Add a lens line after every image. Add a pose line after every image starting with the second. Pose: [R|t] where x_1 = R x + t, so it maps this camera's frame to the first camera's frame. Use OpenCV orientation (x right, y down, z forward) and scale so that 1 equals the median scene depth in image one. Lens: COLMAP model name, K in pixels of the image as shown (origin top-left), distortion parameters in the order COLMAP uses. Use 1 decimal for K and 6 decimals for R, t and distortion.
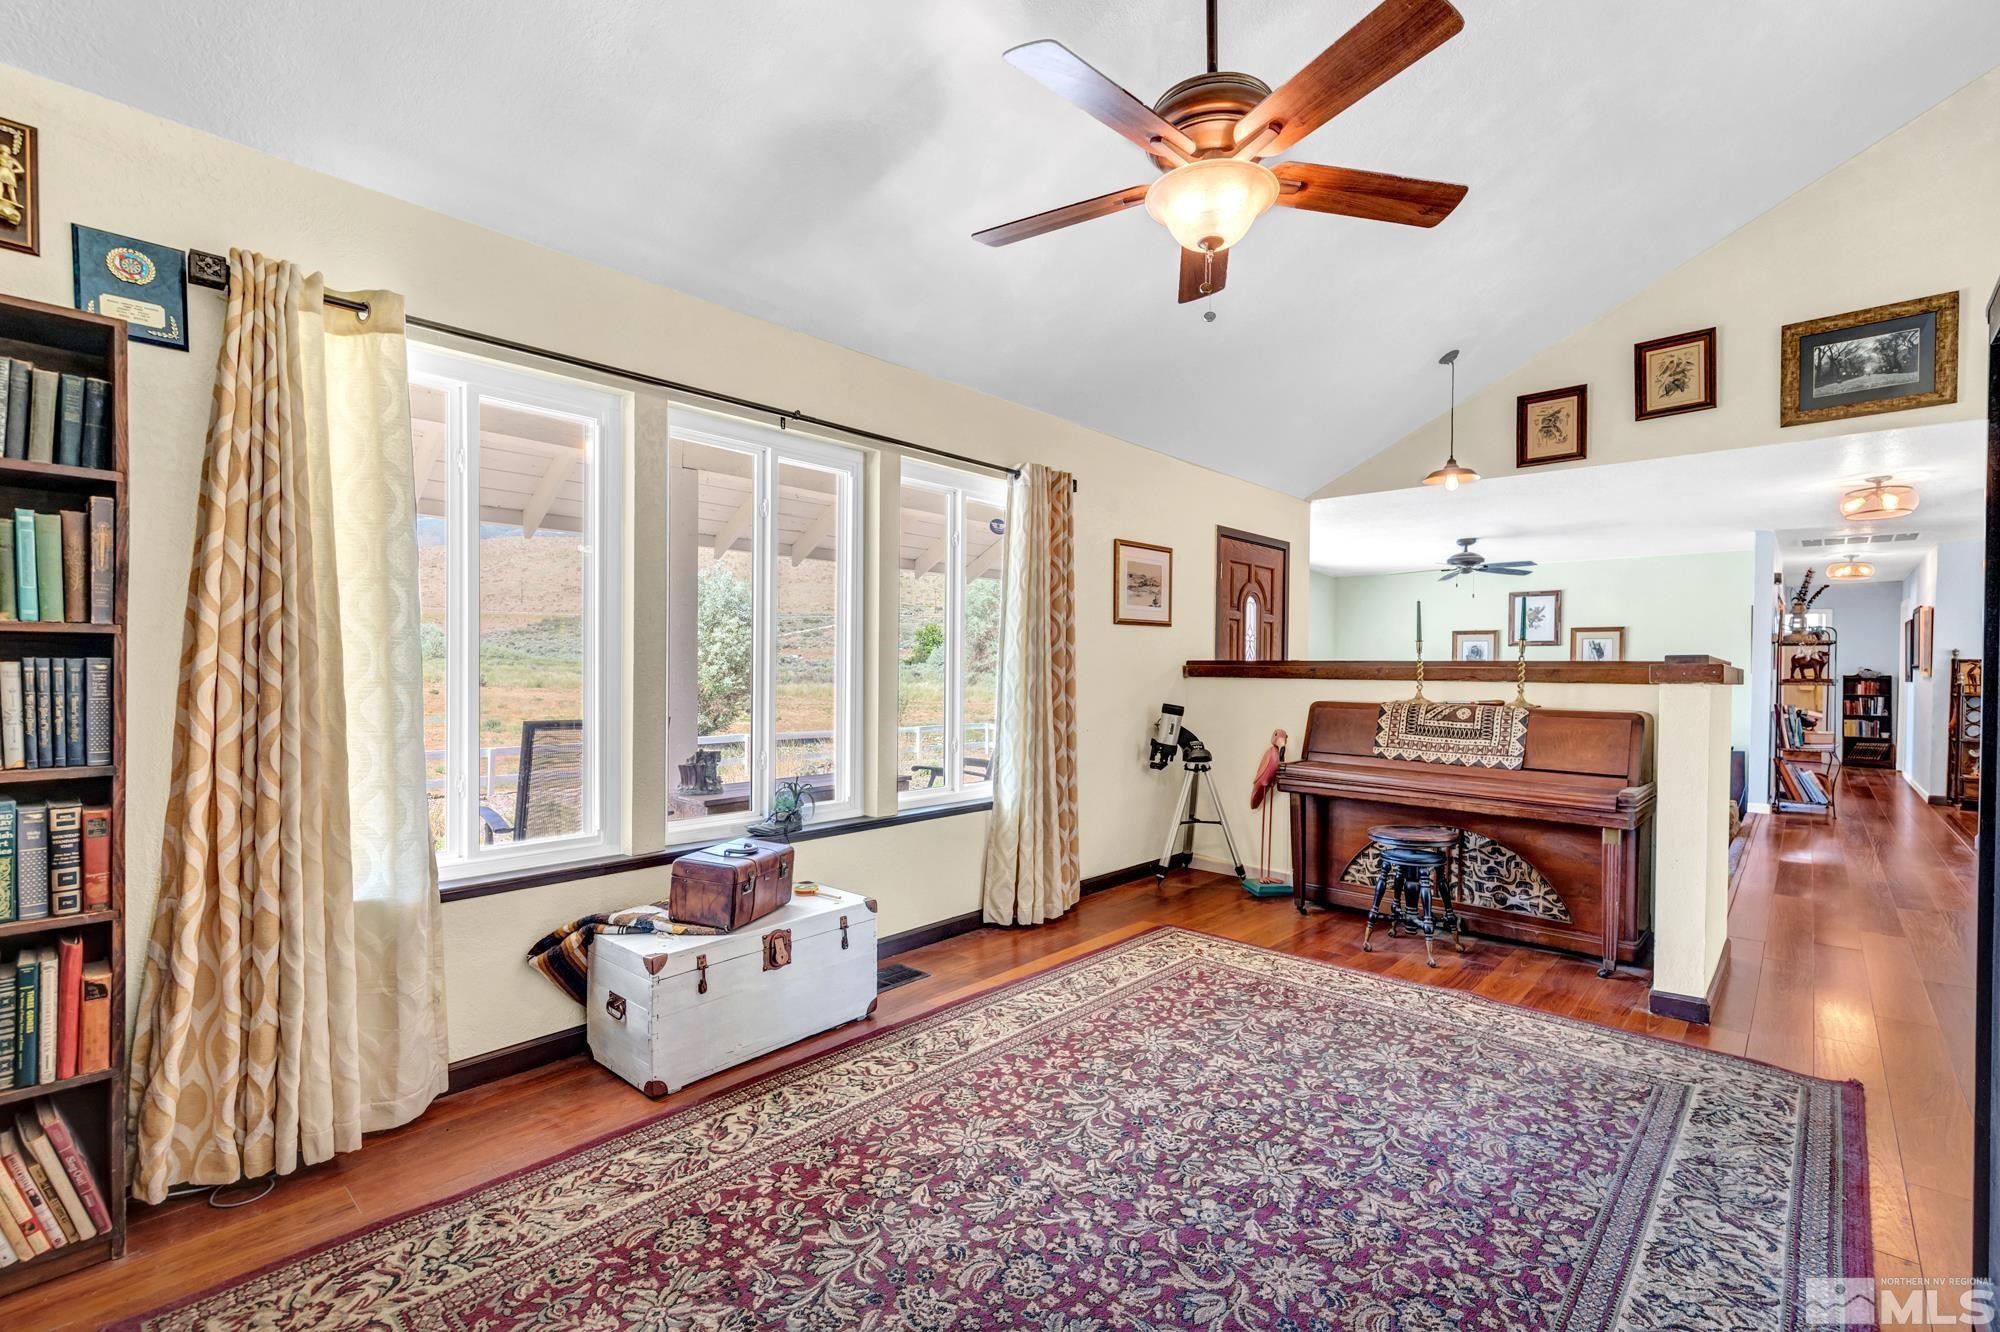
lens RADIAL K [[854.1, 0, 1015.2], [0, 854.1, 677.5], [0, 0, 1]] dist [0.001829, -0.001657]
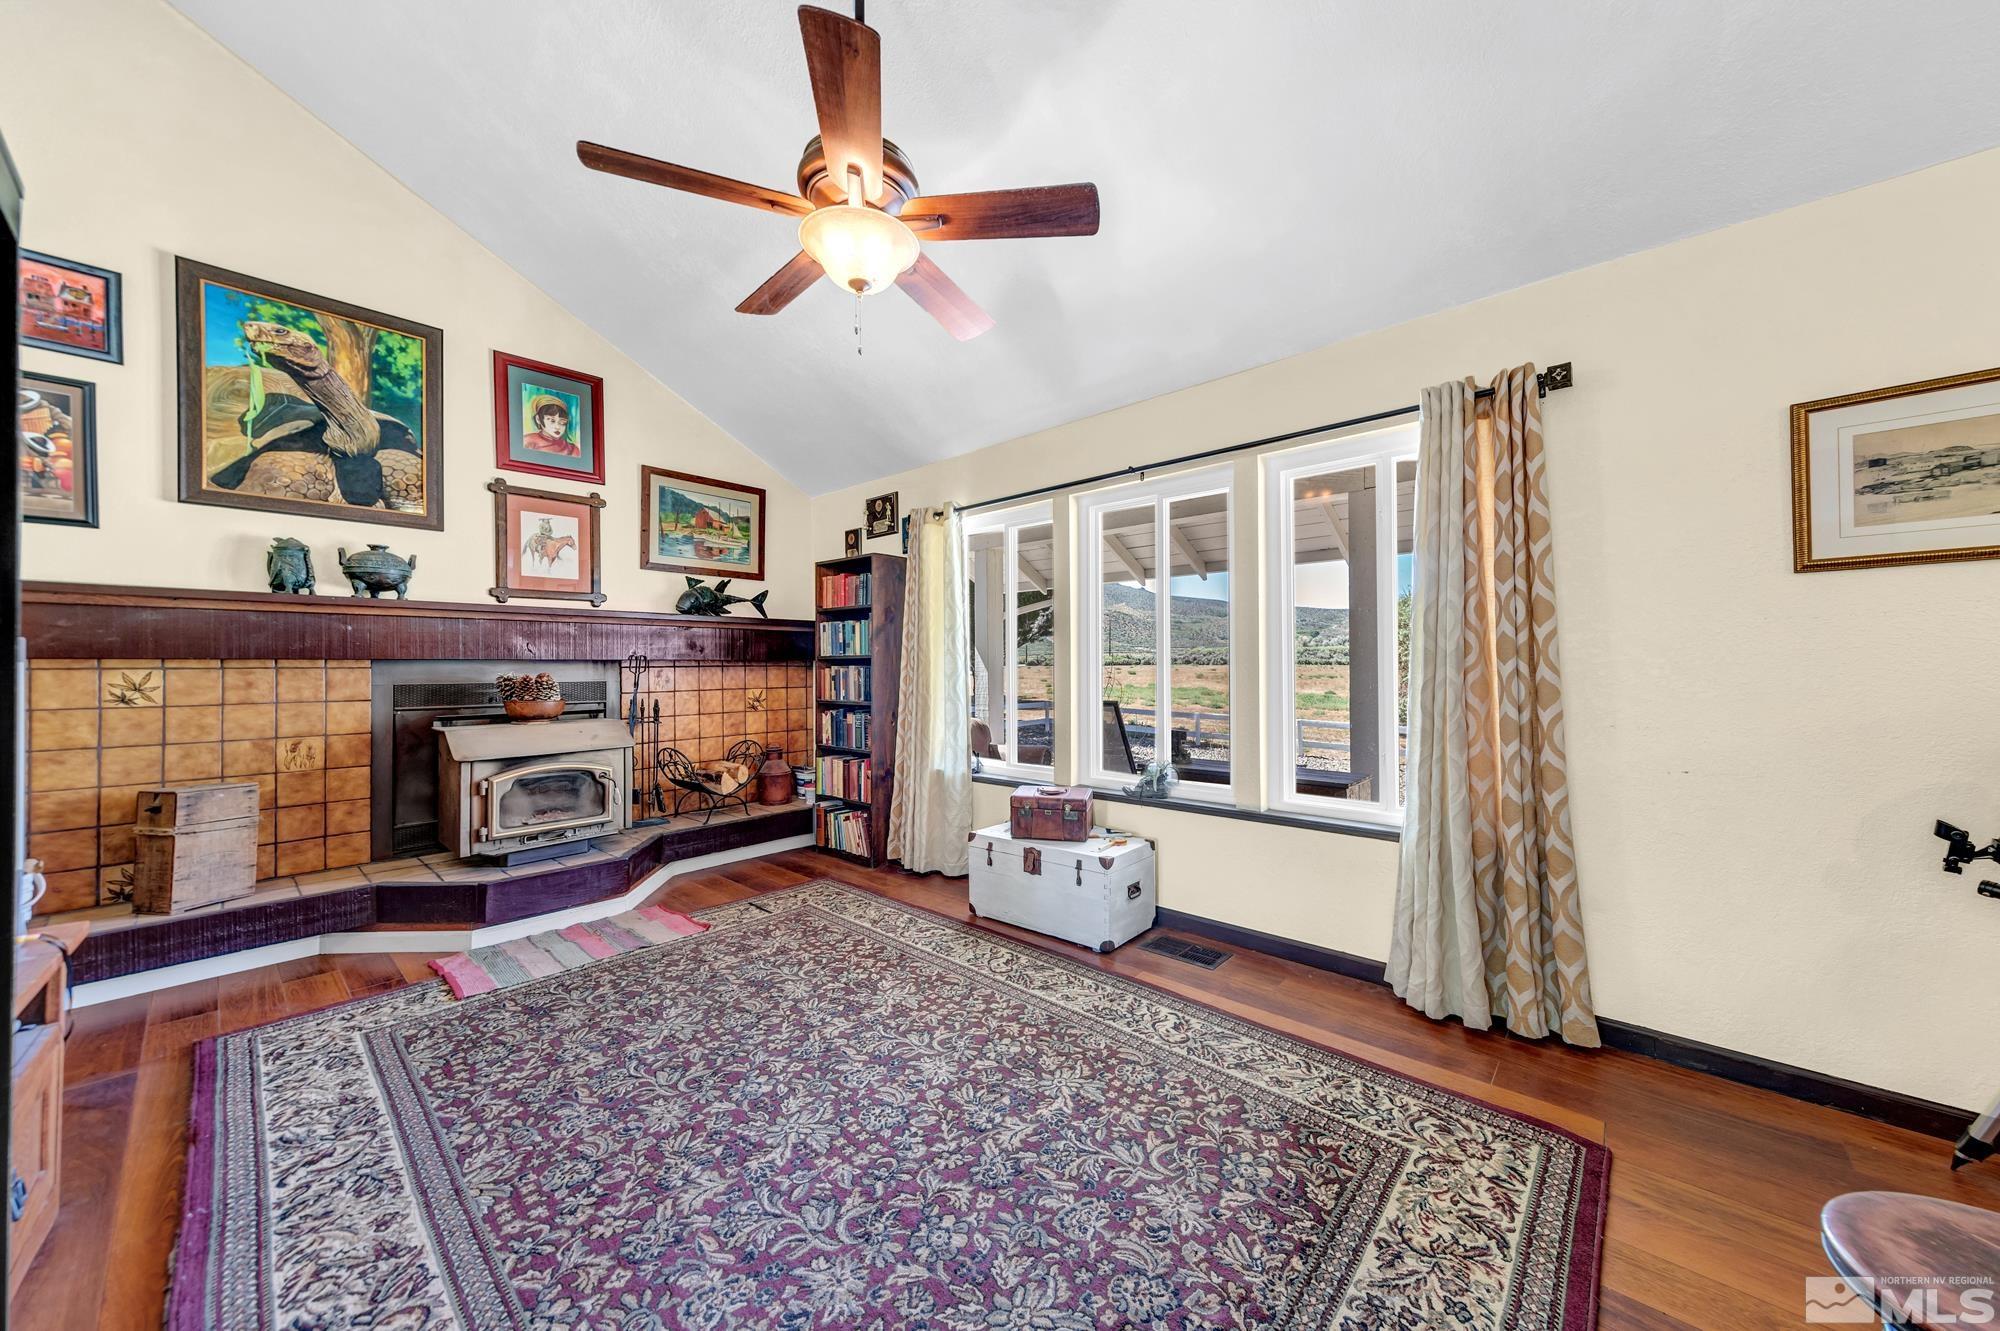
lens RADIAL K [[685.9, 0, 1026.4], [0, 685.9, 660.3], [0, 0, 1]] dist [0.006749, -0.000543]
pose [[0.044330, -0.013240, -0.998929, 0.652078], [-0.002087, 0.999909, -0.013346, -0.006361], [0.999015, 0.002676, 0.044298, 0.682736]]
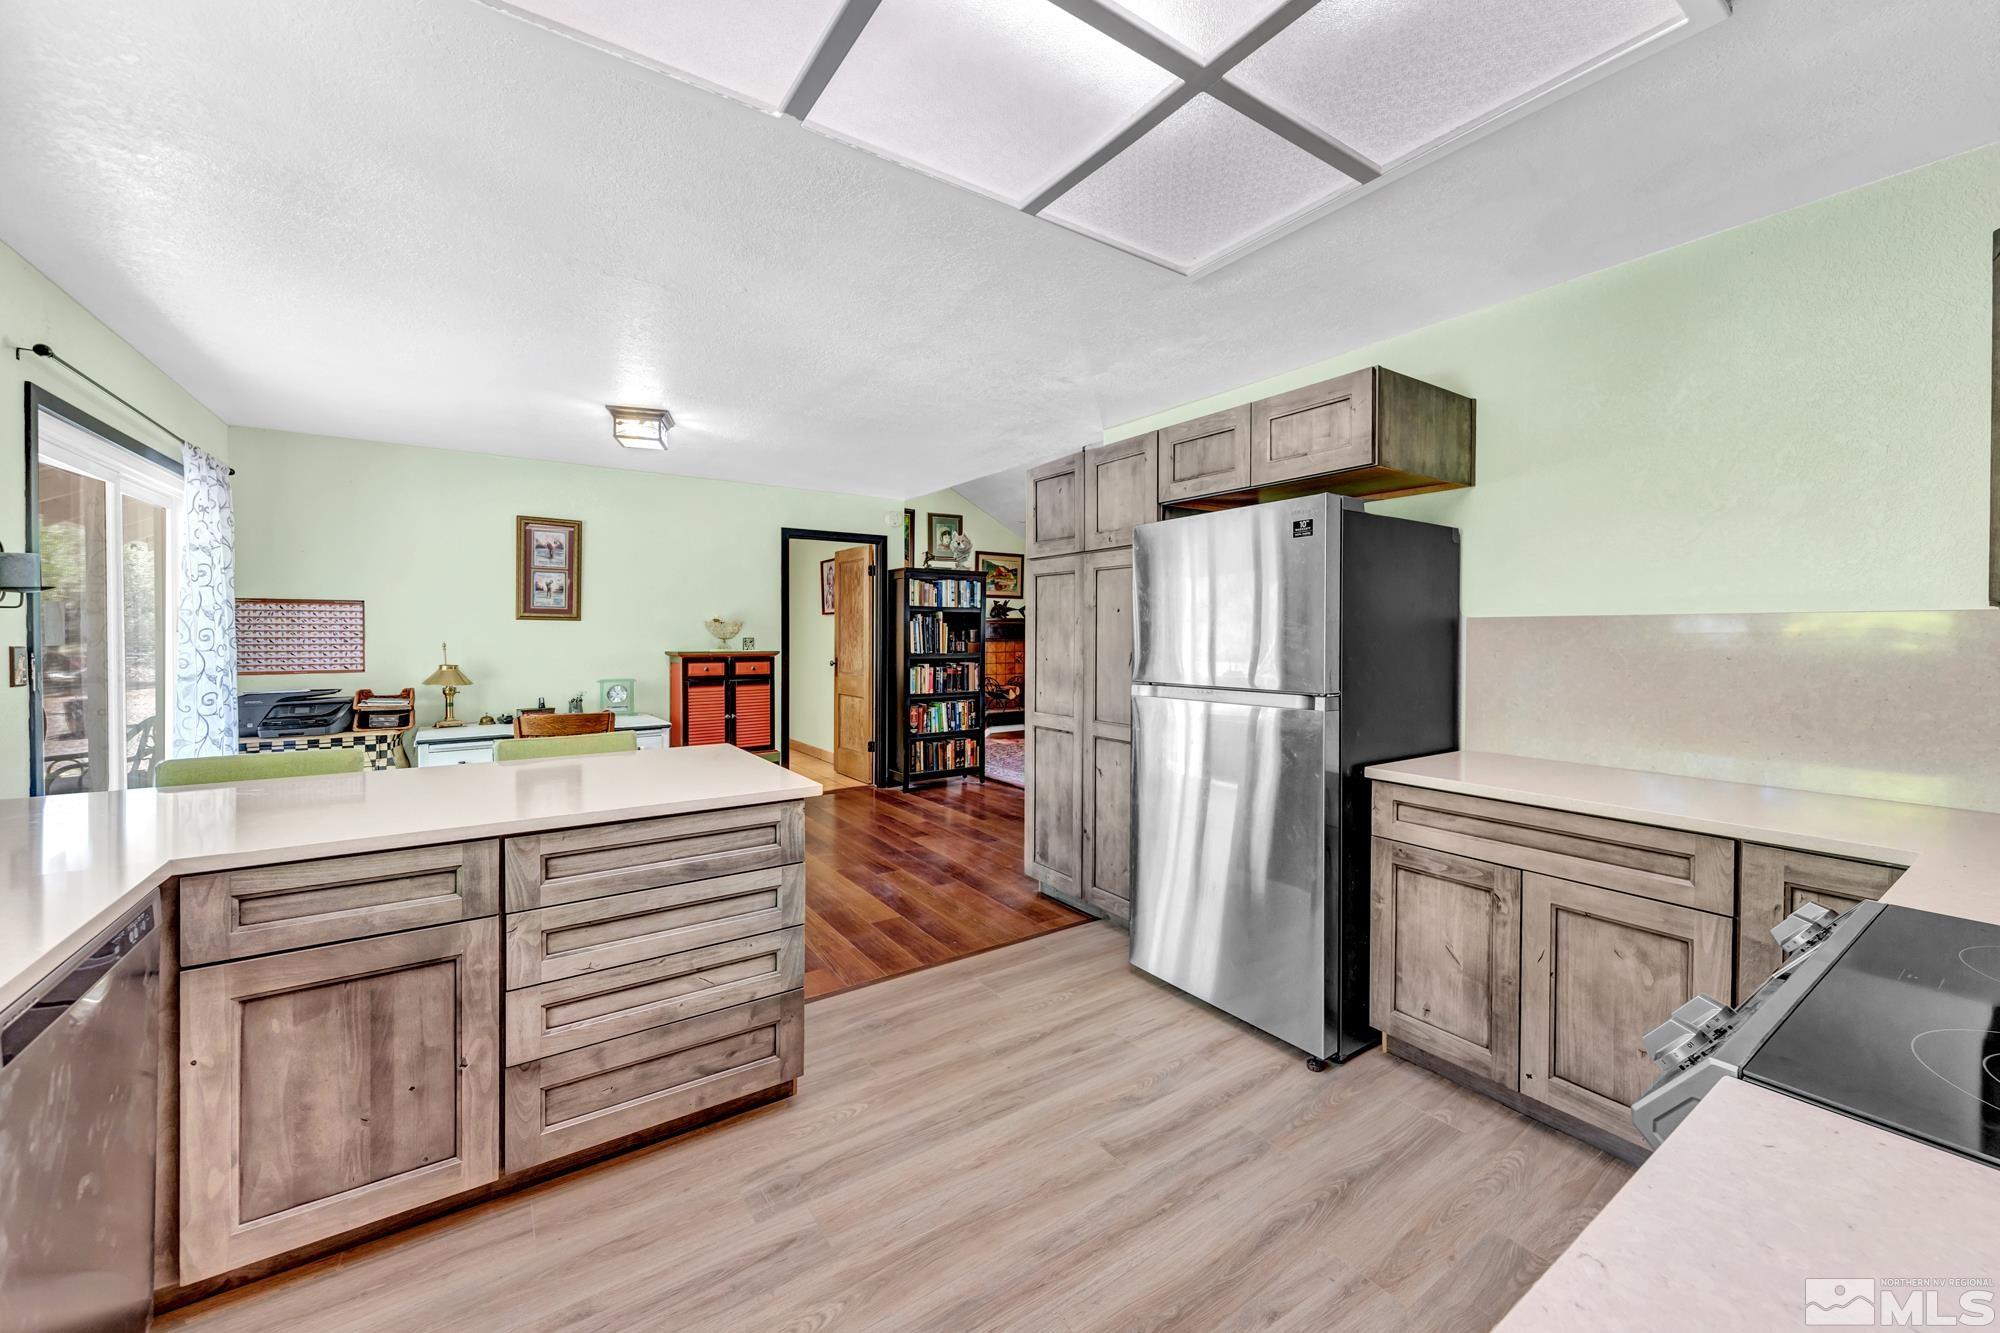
lens RADIAL K [[794.4, 0, 1048.9], [0, 794.4, 634.9], [0, 0, 1]] dist [0.010014, 0.000032]
pose [[-0.187258, -0.005808, -0.982294, 2.341431], [-0.010445, 0.999938, -0.003921, -0.025037], [0.982255, 0.009526, -0.187308, 0.916354]]
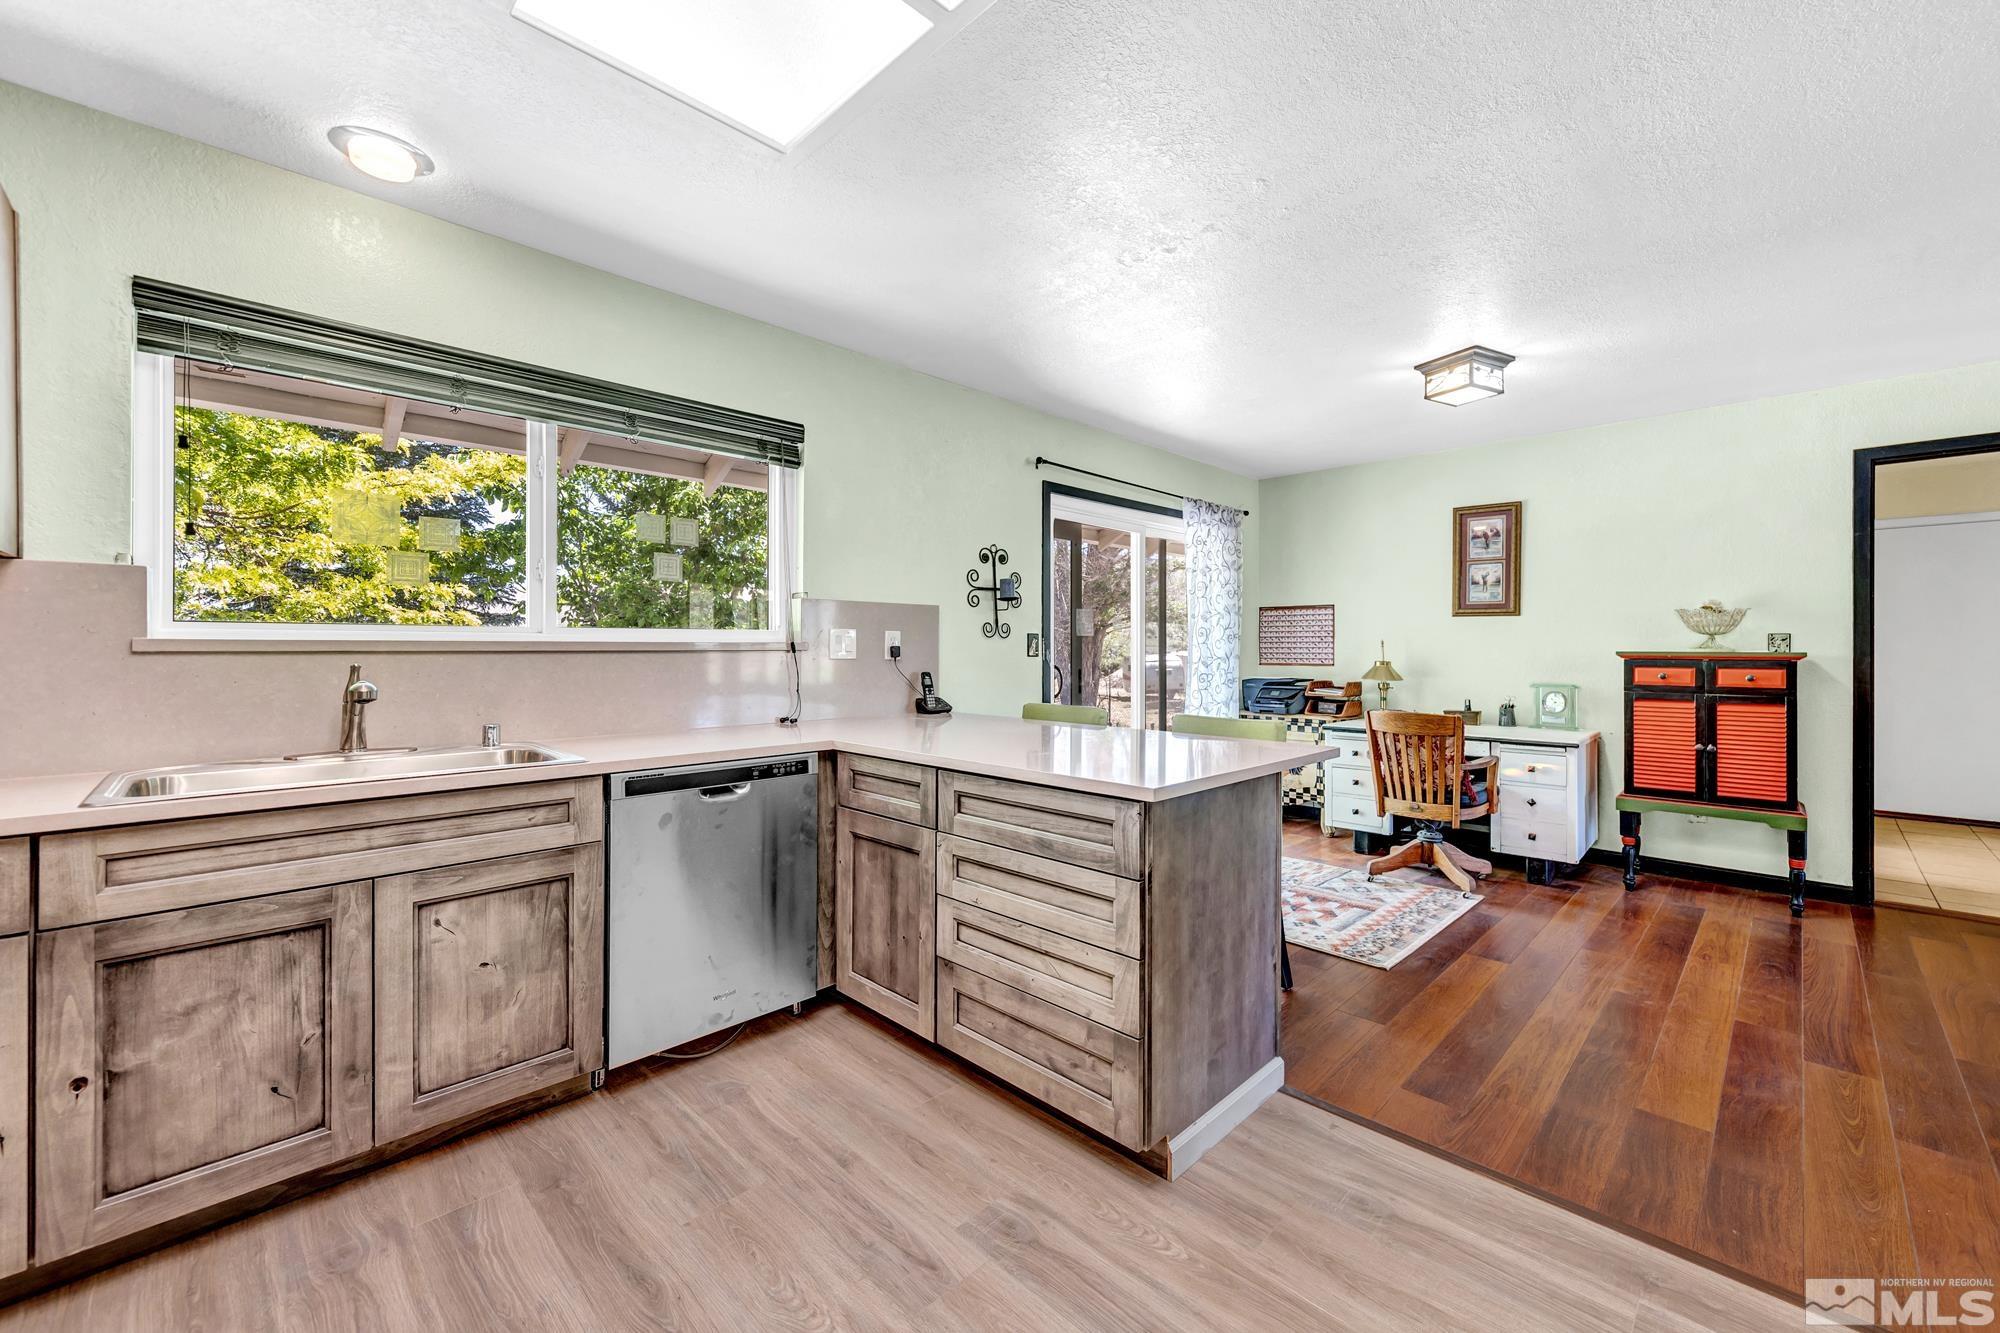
lens RADIAL K [[794.4, 0, 1008.6], [0, 794.4, 651.1], [0, 0, 1]] dist [0.010014, 0.000032]
pose [[-0.999542, -0.012461, 0.027563, 1.824456], [-0.012166, 0.999867, 0.010825, 0.006267], [-0.027694, 0.010485, -0.999561, 1.107660]]
